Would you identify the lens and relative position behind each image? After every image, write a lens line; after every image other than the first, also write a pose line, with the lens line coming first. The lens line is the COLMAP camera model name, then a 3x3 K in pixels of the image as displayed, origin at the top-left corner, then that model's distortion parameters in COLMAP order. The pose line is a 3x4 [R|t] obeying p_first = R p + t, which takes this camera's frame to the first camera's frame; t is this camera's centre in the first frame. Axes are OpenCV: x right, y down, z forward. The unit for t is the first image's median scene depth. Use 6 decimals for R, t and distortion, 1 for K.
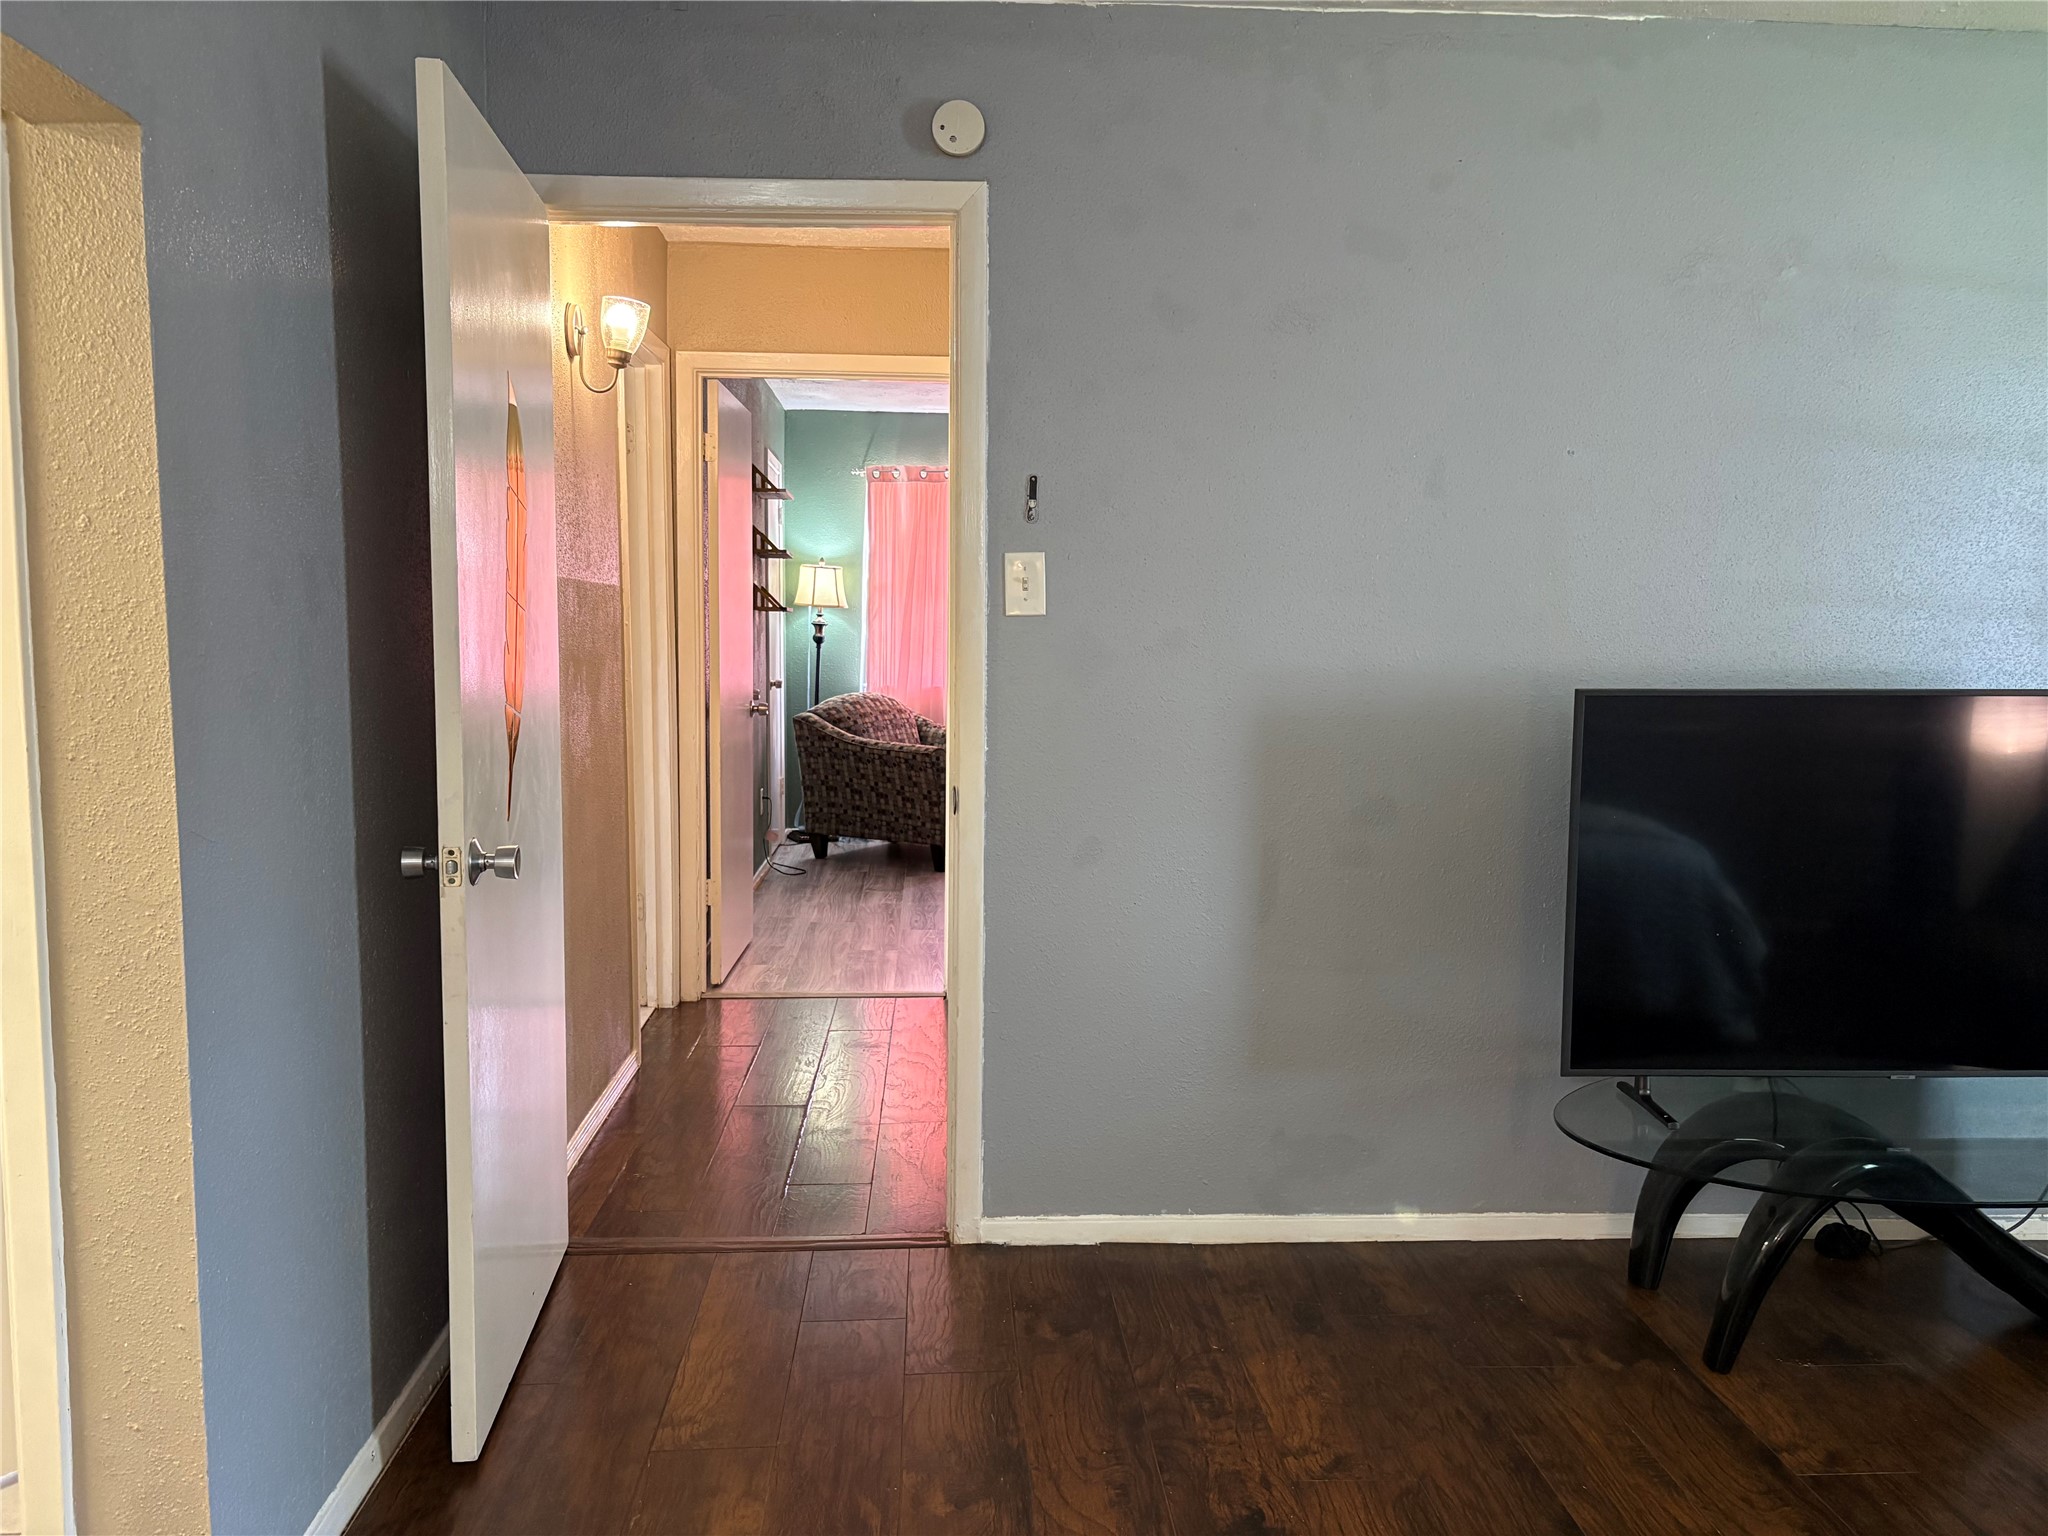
lens RADIAL K [[1565.8, 0, 1024.0], [0, 1565.8, 768.0], [0, 0, 1]] dist [0.063686, -0.000131]
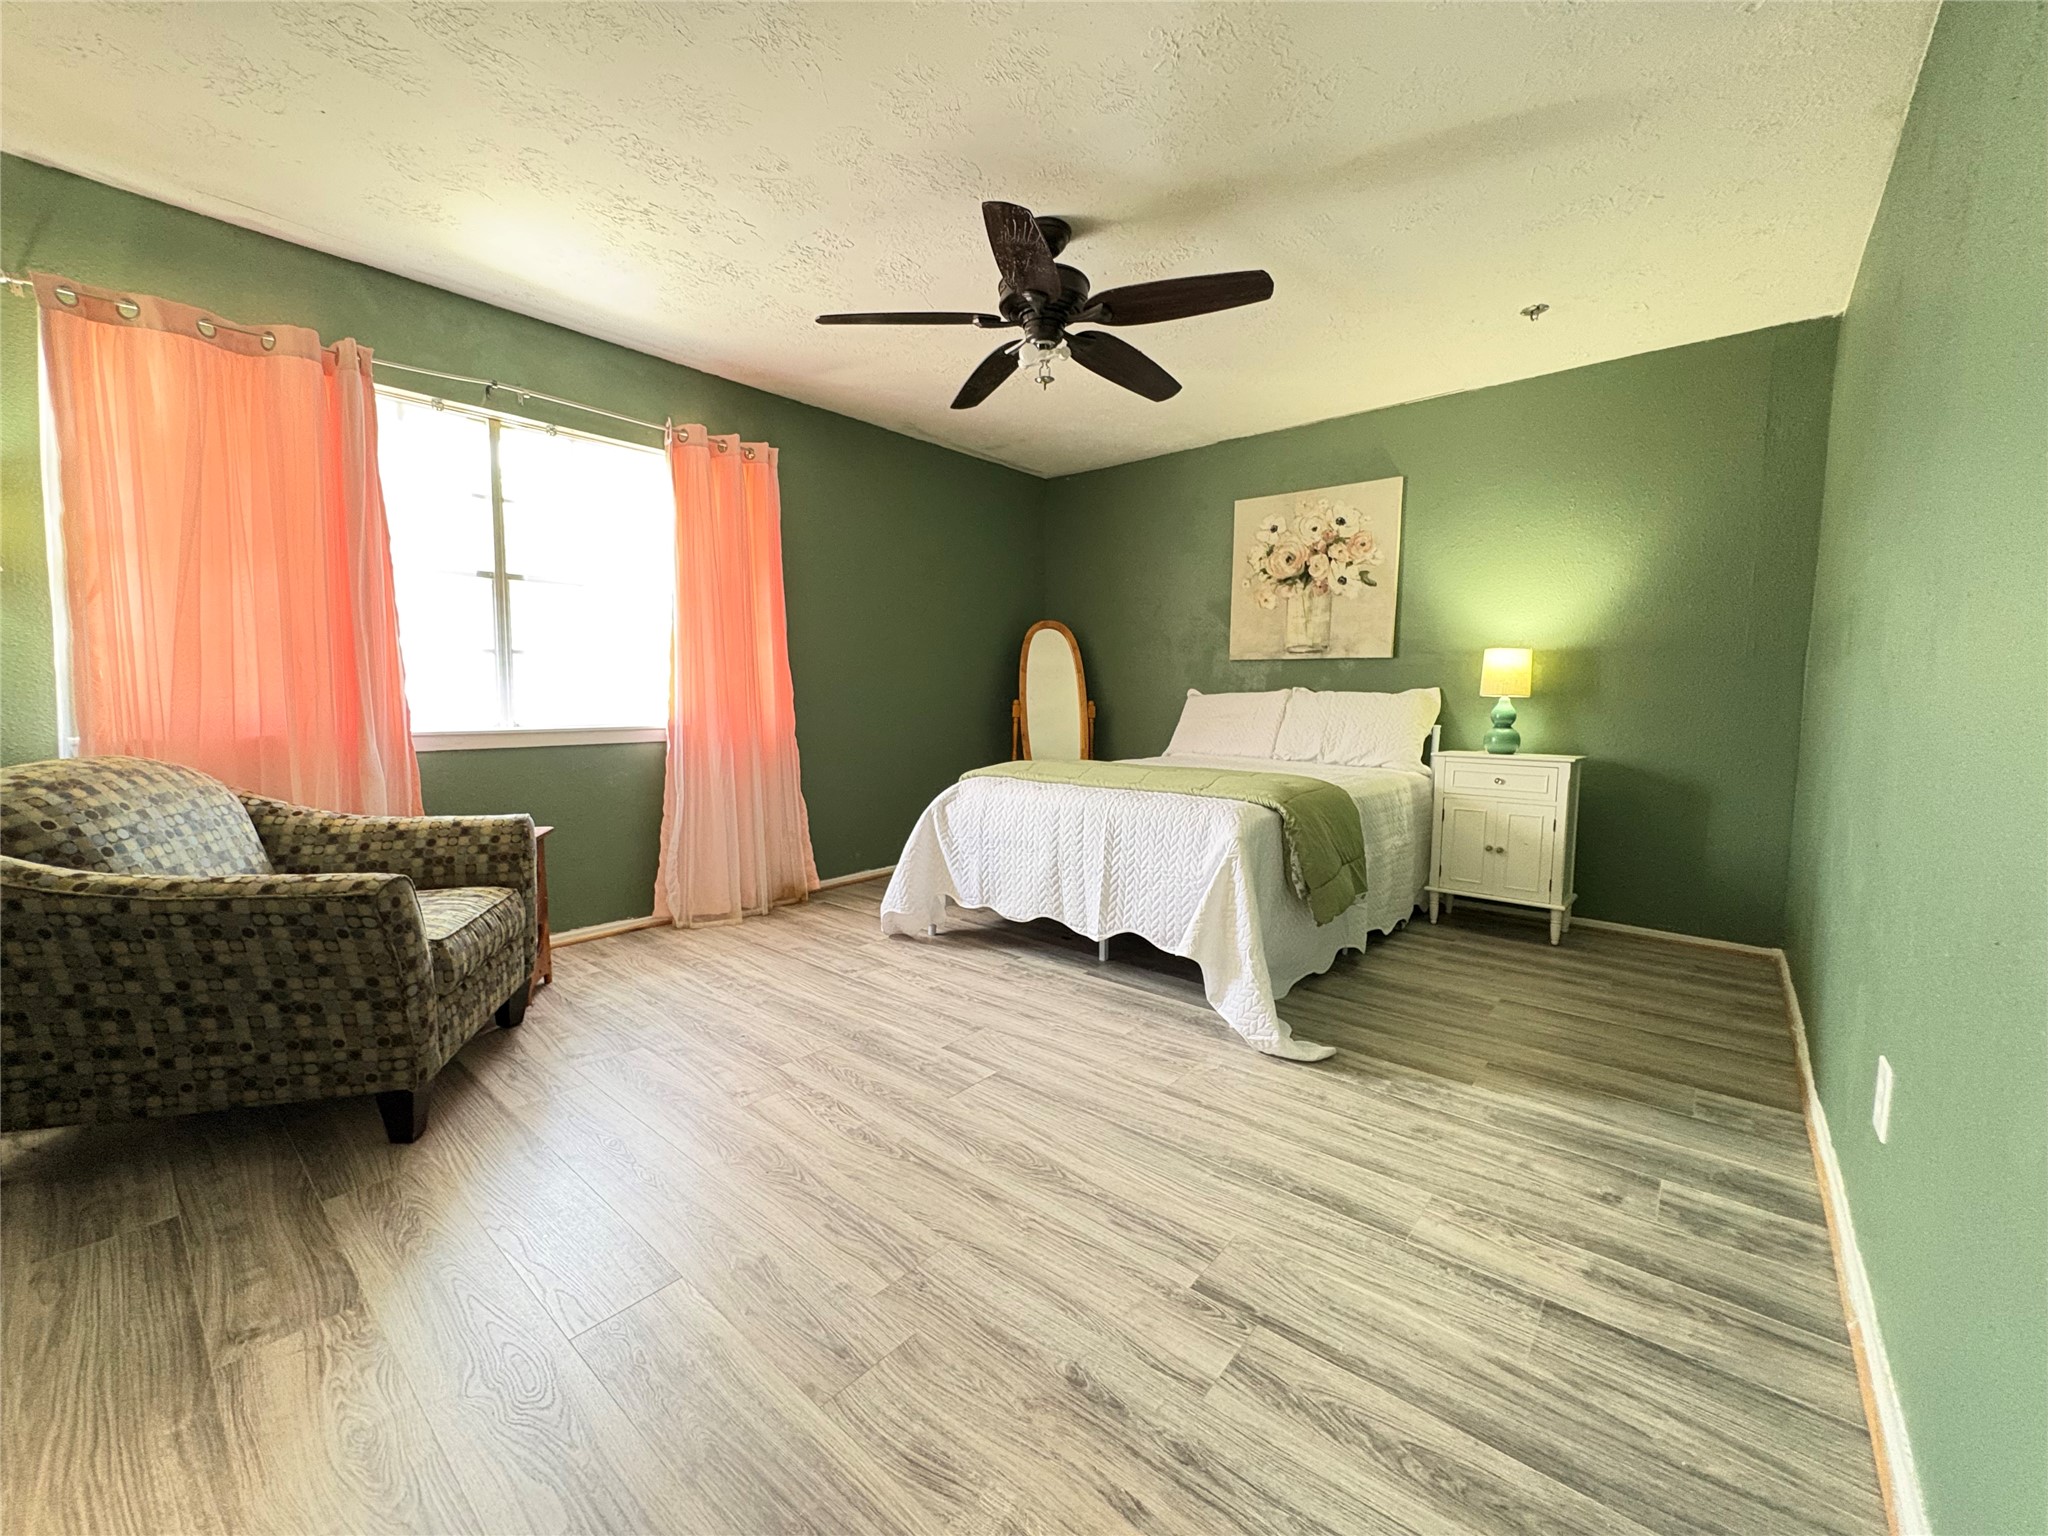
lens RADIAL K [[817.0, 0, 1027.8], [0, 817.0, 768.0], [0, 0, 1]] dist [0.000196, -0.000098]
pose [[0.690737, -0.073635, 0.719347, -0.088565], [0.068453, 0.996993, 0.036326, -0.037127], [-0.719859, 0.024150, 0.693700, 0.677972]]
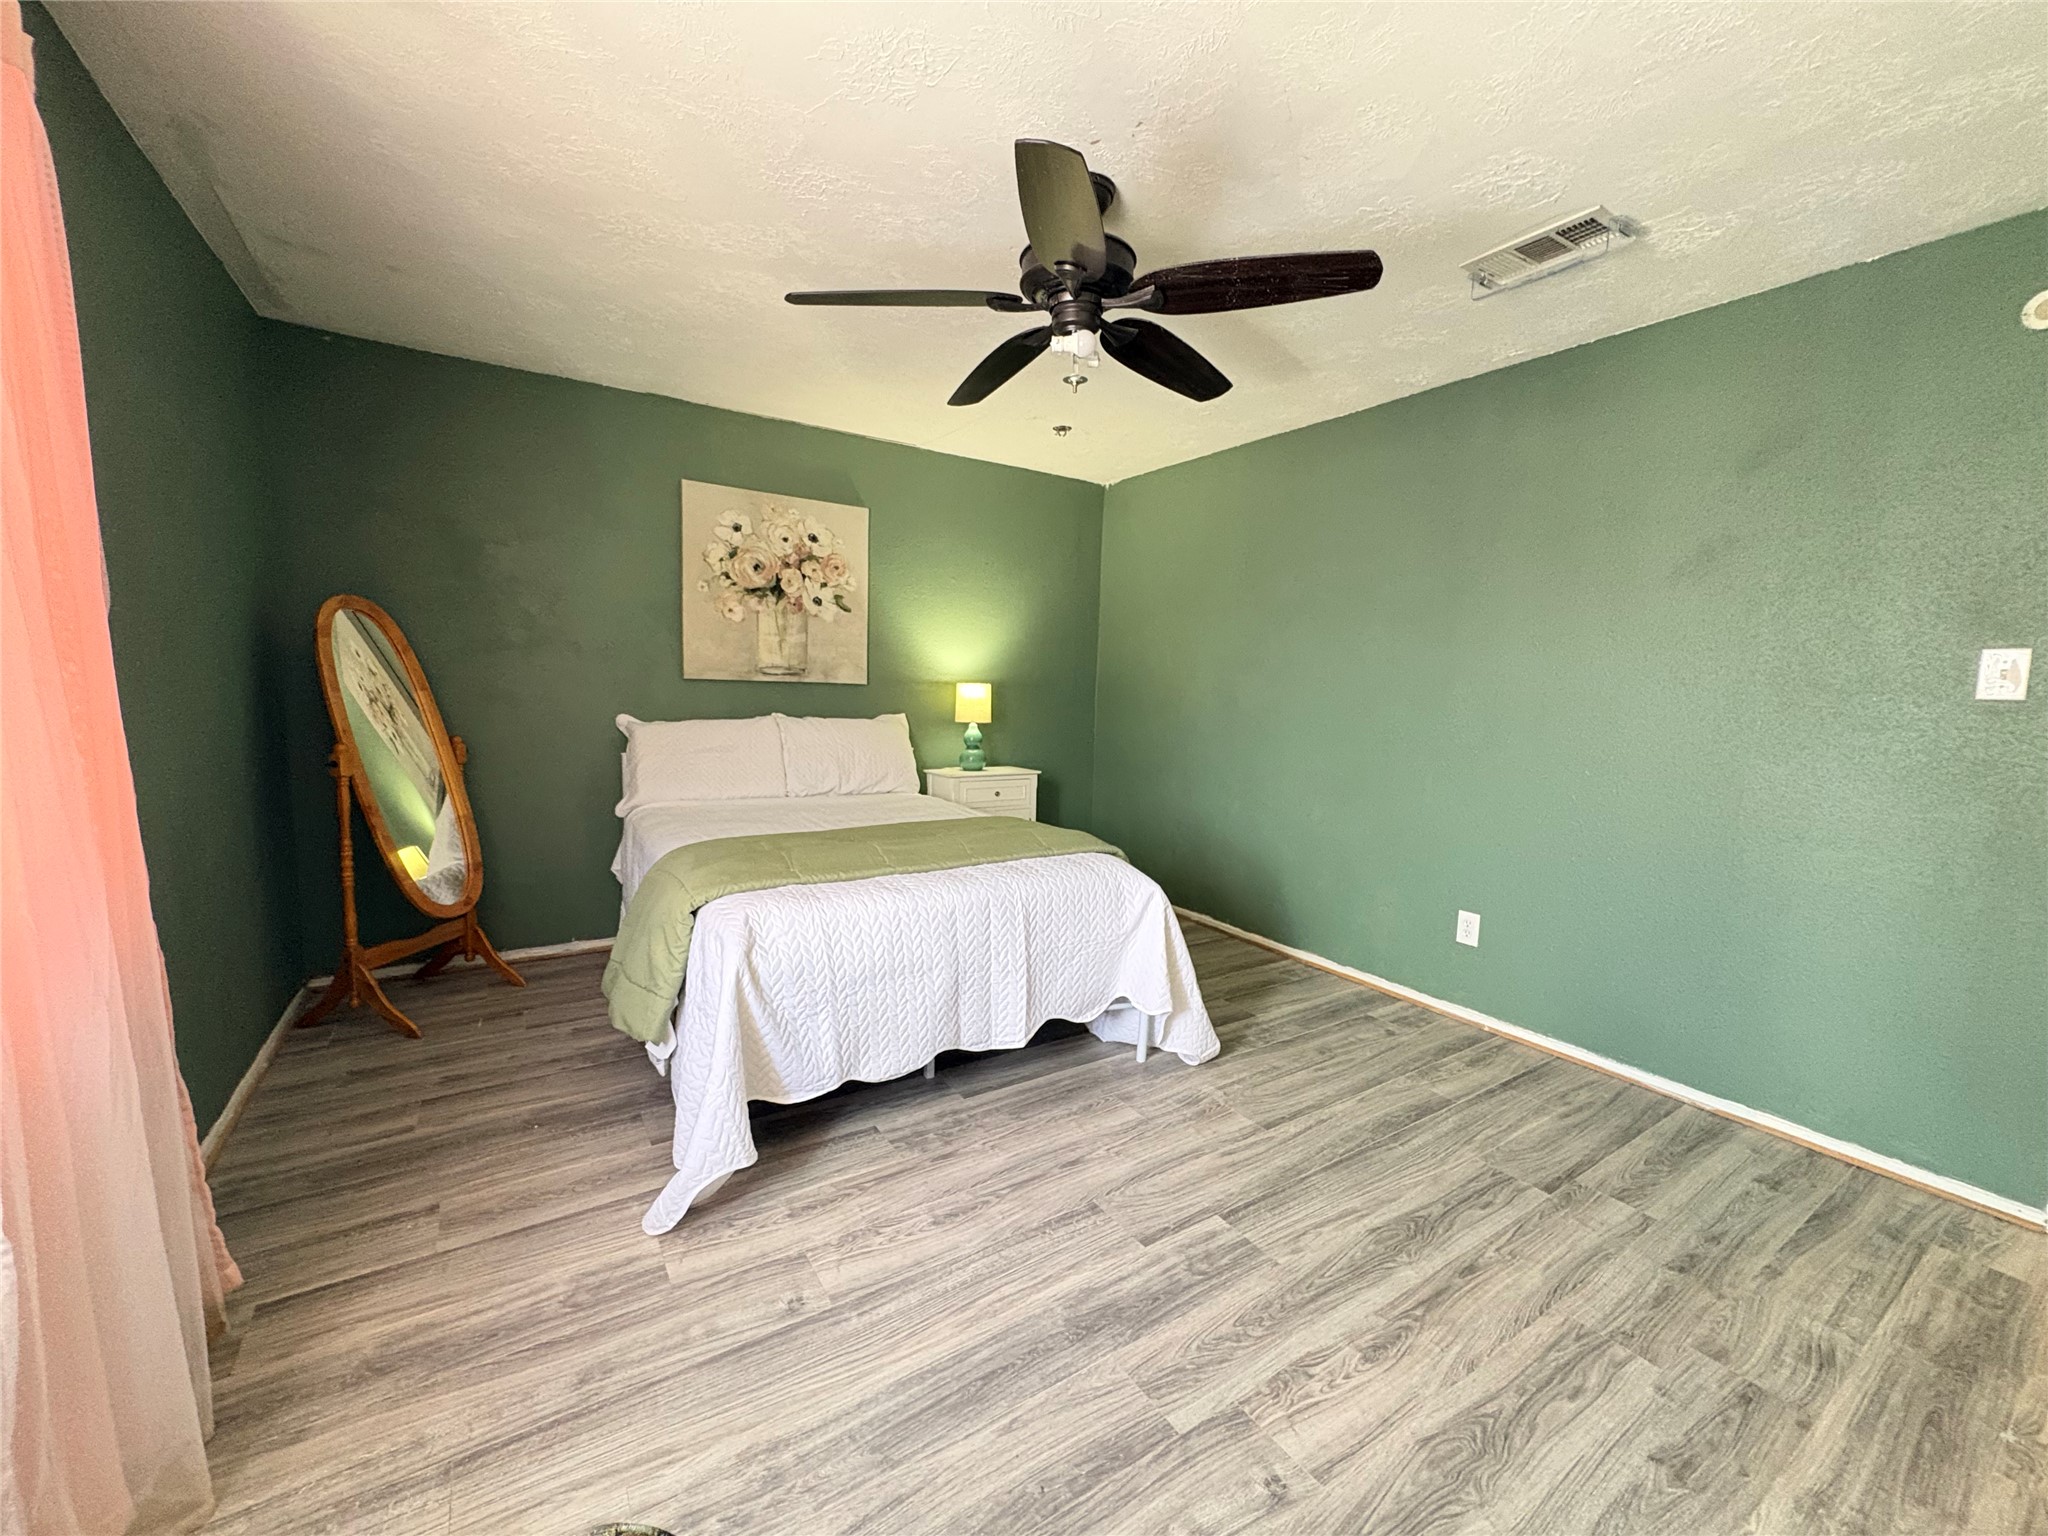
lens RADIAL K [[817.0, 0, 1027.8], [0, 817.0, 768.0], [0, 0, 1]] dist [0.000196, -0.000098]
pose [[-0.494092, -0.116629, 0.861551, -0.069552], [0.047156, 0.985908, 0.160507, -0.095747], [-0.868130, 0.119932, -0.481629, 1.022442]]
